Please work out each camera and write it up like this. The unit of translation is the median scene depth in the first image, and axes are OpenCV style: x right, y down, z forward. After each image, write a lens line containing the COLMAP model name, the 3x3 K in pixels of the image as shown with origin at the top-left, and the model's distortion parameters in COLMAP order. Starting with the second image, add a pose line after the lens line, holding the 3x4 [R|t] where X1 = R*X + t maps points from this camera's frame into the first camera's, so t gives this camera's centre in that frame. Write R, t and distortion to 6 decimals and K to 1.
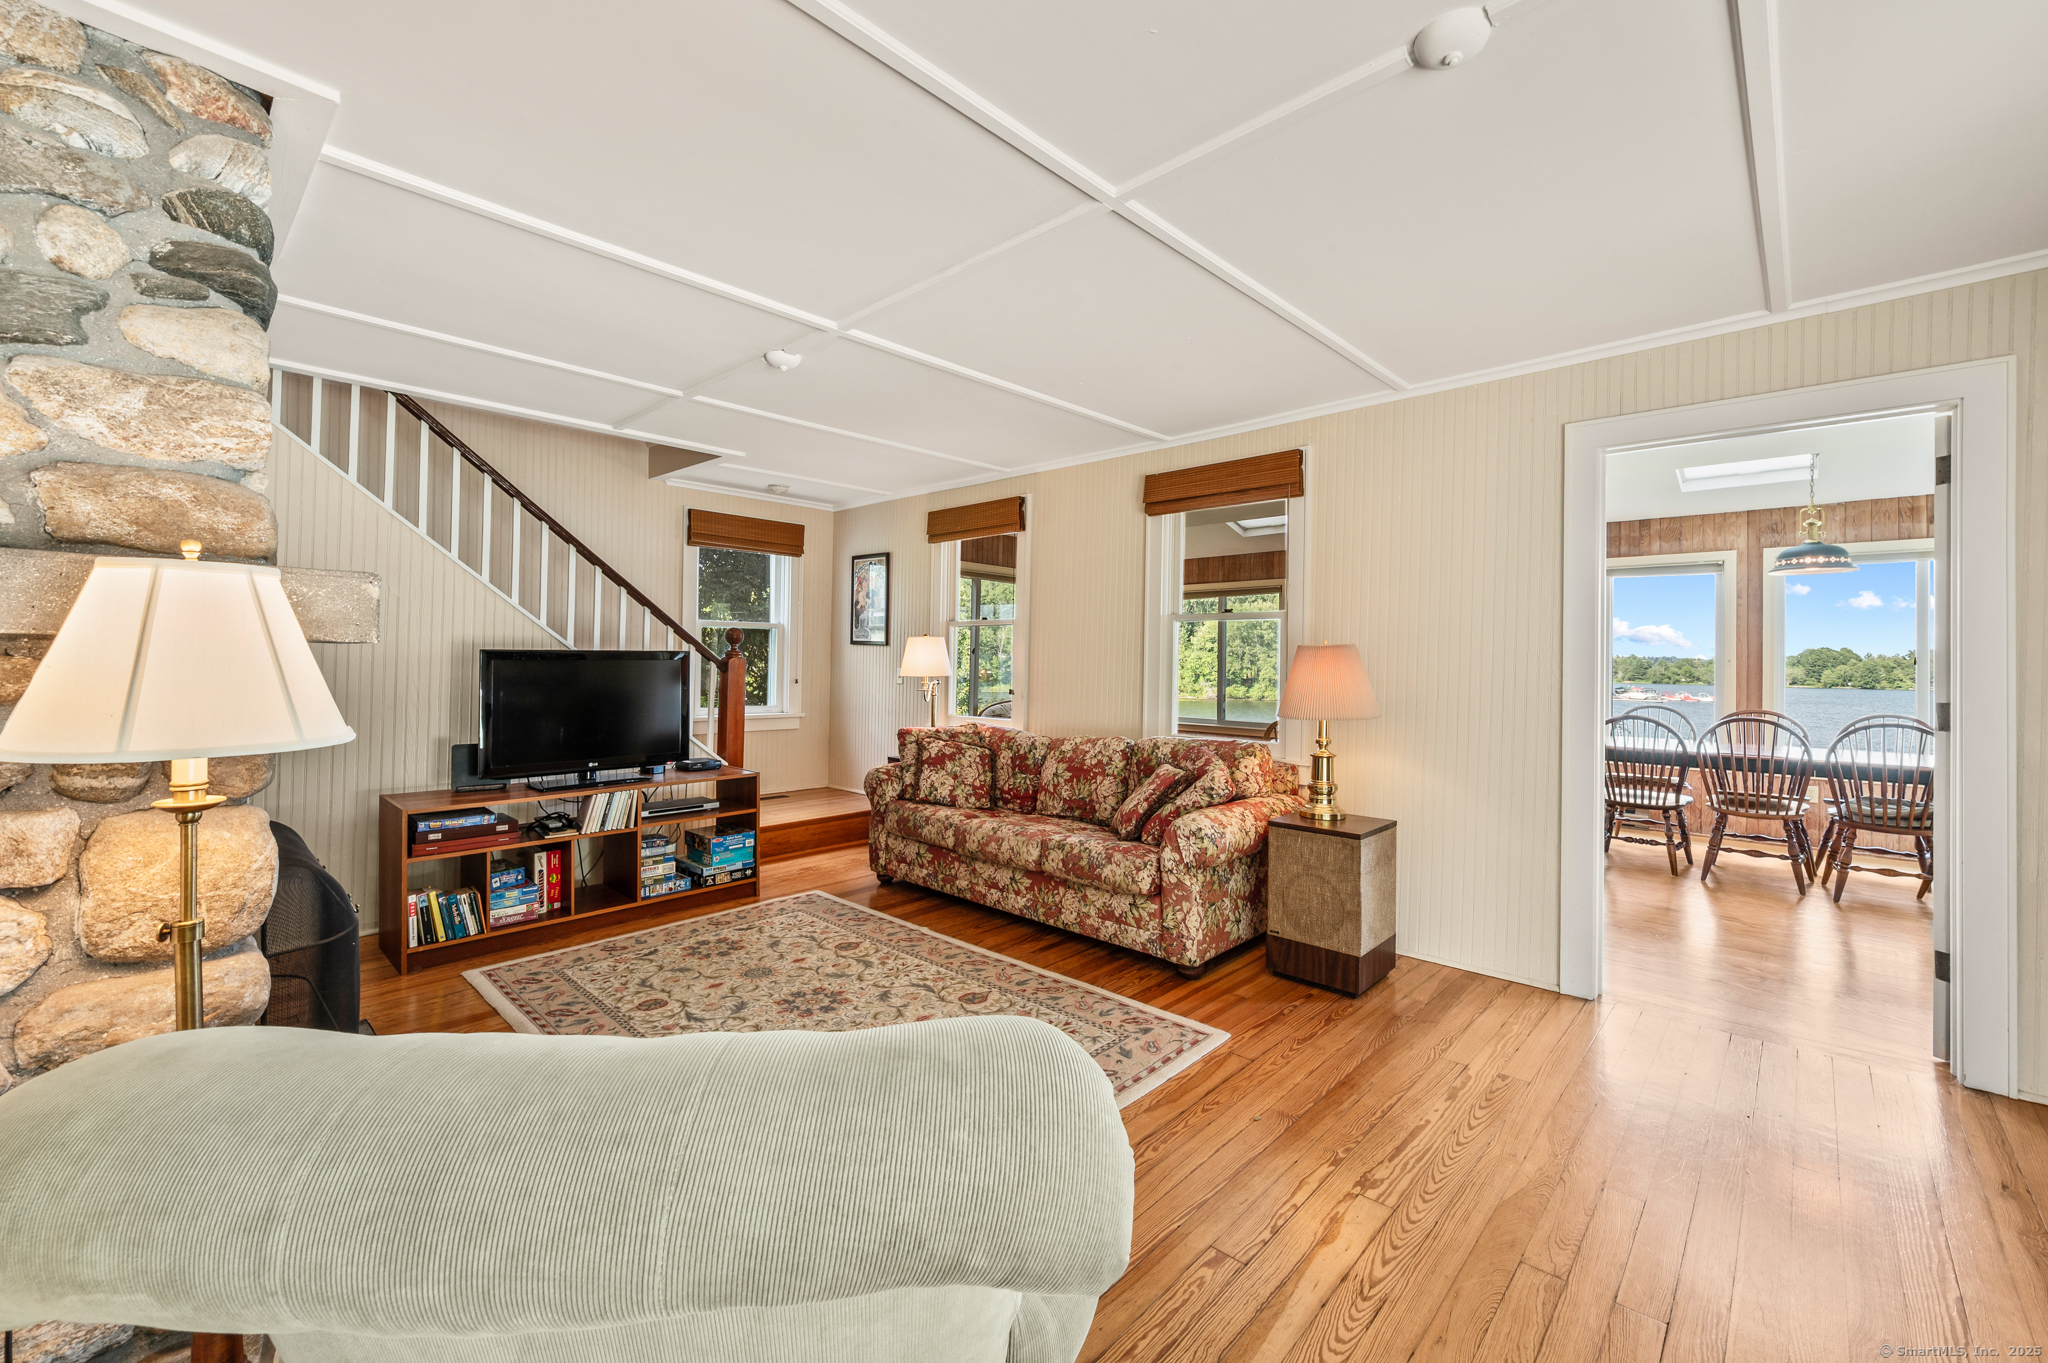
lens RADIAL K [[830.8, 0, 1054.1], [0, 830.8, 657.4], [0, 0, 1]] dist [0.000181, 0.000147]
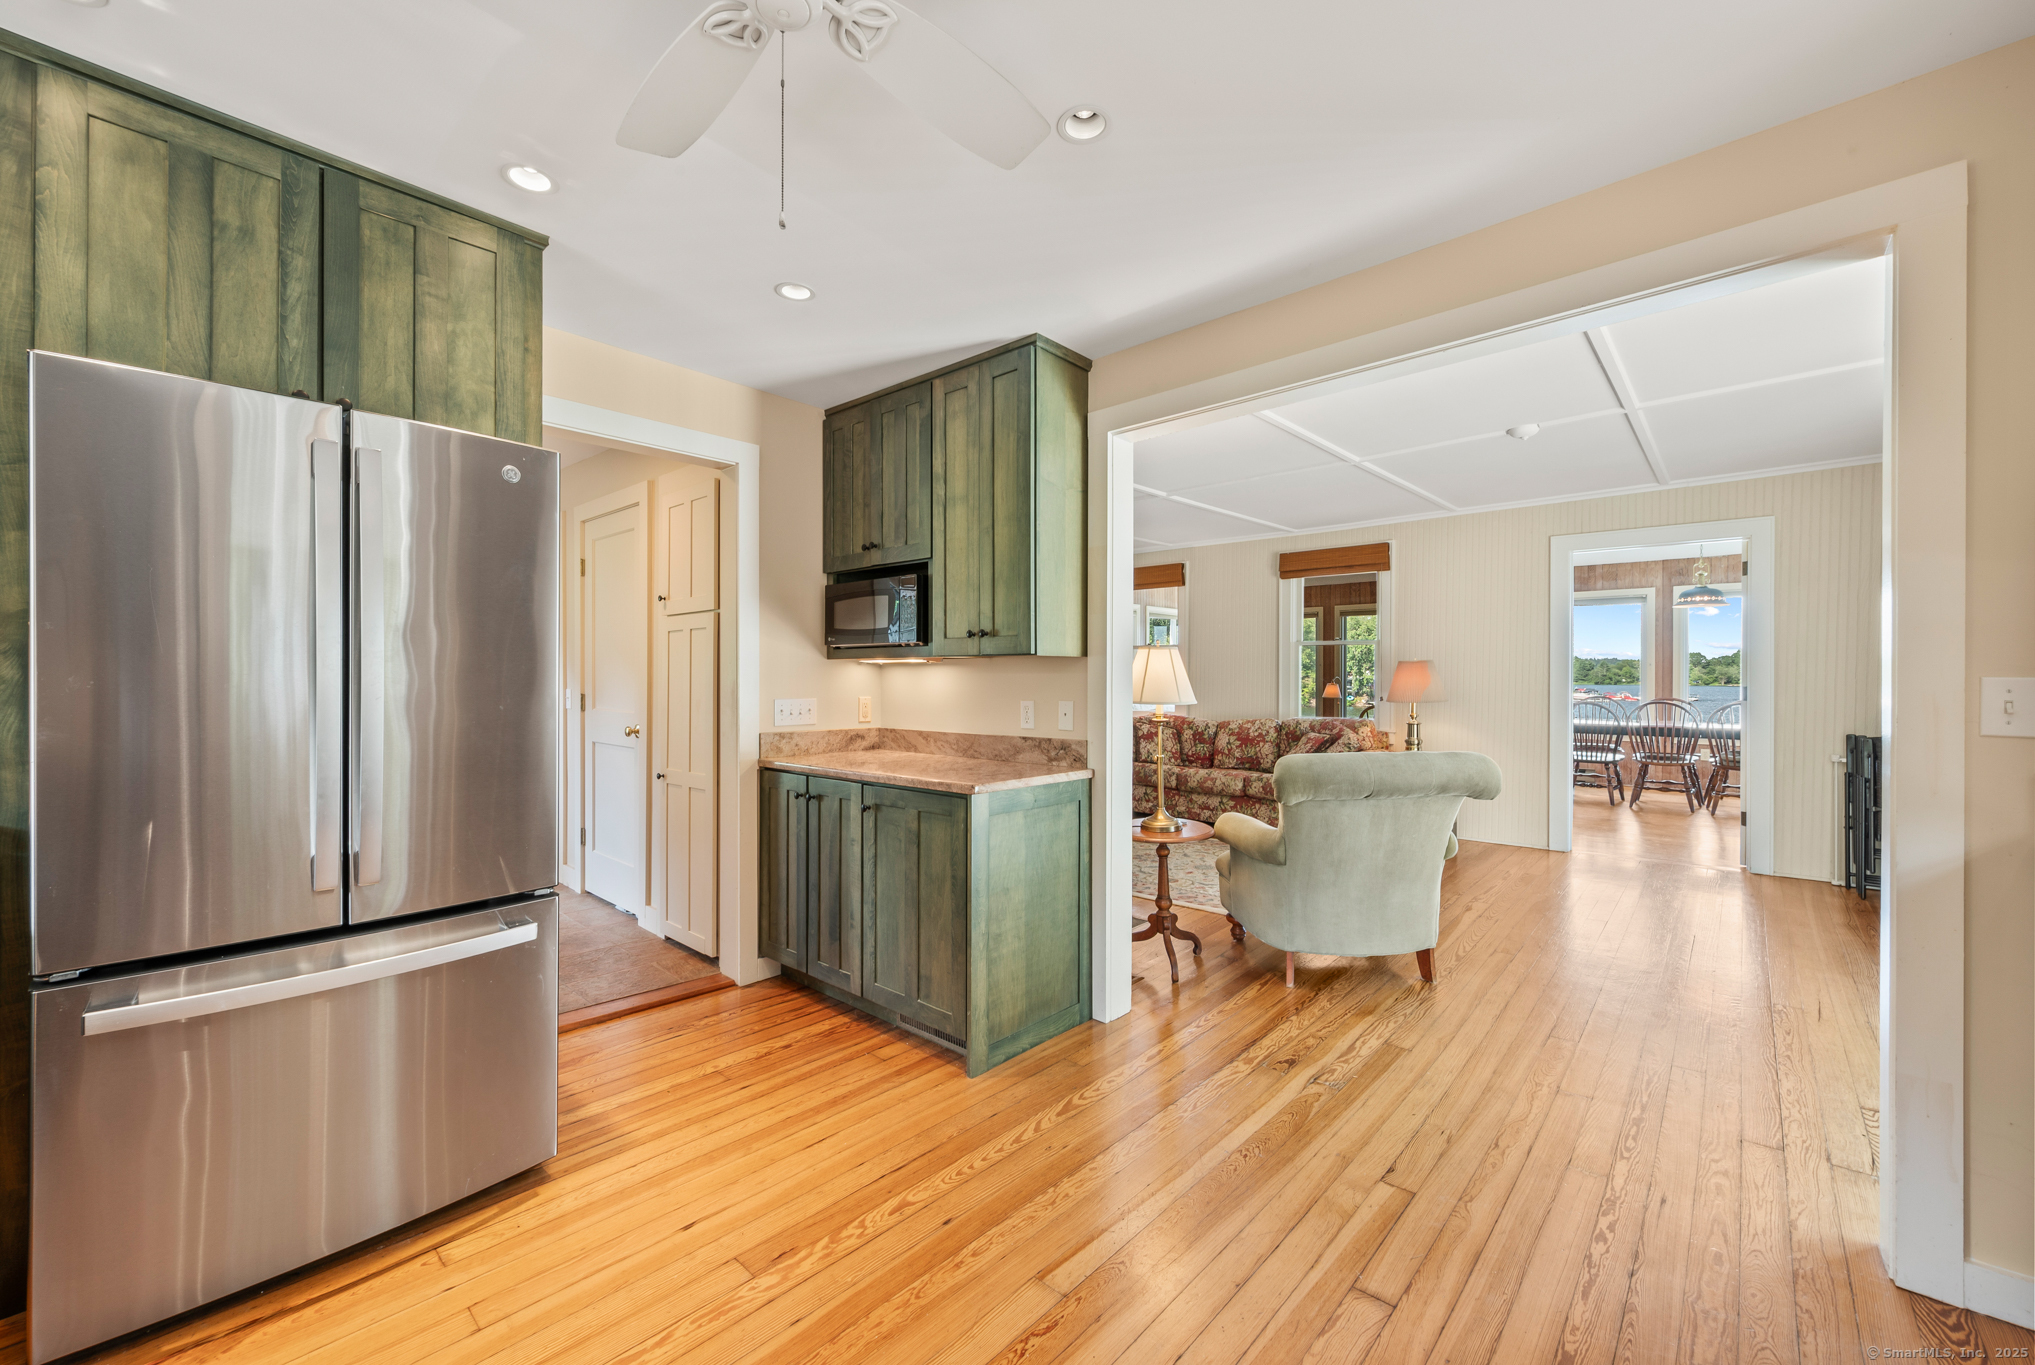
lens RADIAL K [[820.4, 0, 1017.5], [0, 820.4, 682.5], [0, 0, 1]] dist [-0.001480, -0.000178]
pose [[0.999819, -0.015585, 0.010871, -0.393710], [0.015391, 0.999726, 0.017643, -0.008972], [-0.011143, -0.017472, 0.999785, -0.536909]]
